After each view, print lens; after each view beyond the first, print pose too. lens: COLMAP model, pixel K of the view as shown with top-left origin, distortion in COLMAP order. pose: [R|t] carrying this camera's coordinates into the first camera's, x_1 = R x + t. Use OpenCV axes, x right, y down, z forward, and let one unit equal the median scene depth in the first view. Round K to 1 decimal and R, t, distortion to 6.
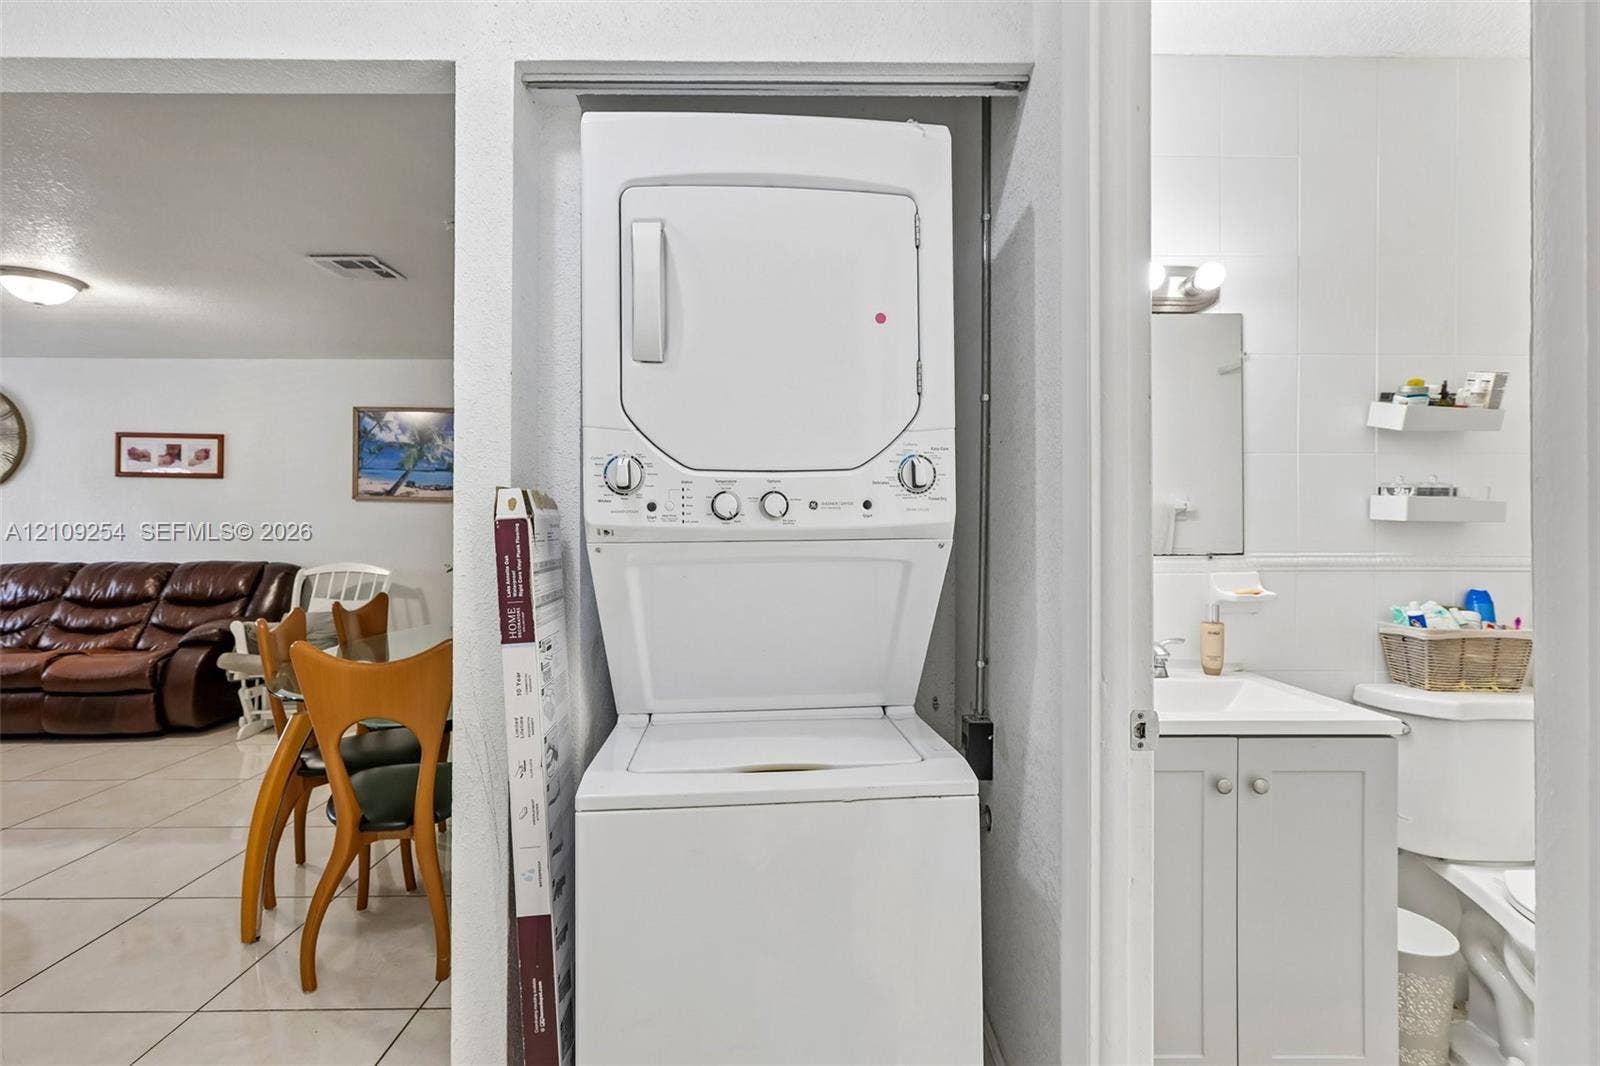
lens RADIAL K [[716.9, 0, 800.0], [0, 716.9, 533.0], [0, 0, 1]] dist [-0.000646, -0.000810]
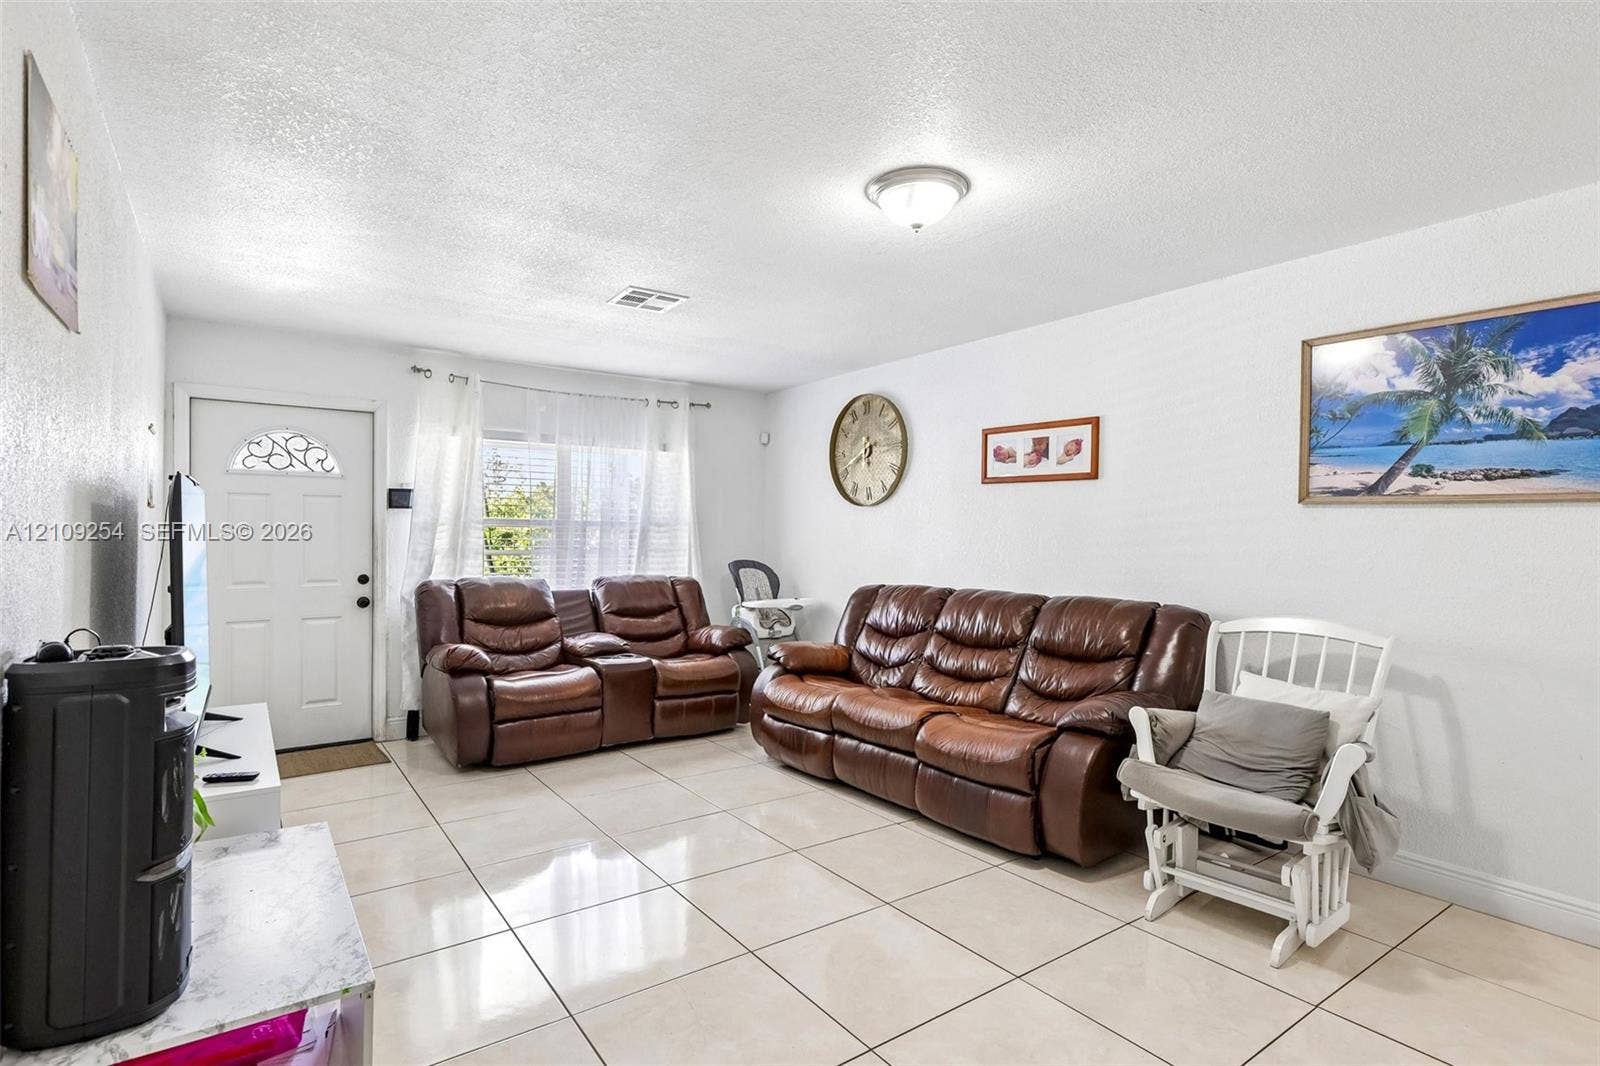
lens RADIAL K [[716.9, 0, 800.0], [0, 716.9, 533.0], [0, 0, 1]] dist [-0.000646, -0.000810]
pose [[0.555917, 0.006752, -0.831210, -0.400141], [-0.008687, 0.999960, 0.002313, -0.023115], [0.831192, 0.005935, 0.555954, 0.381370]]
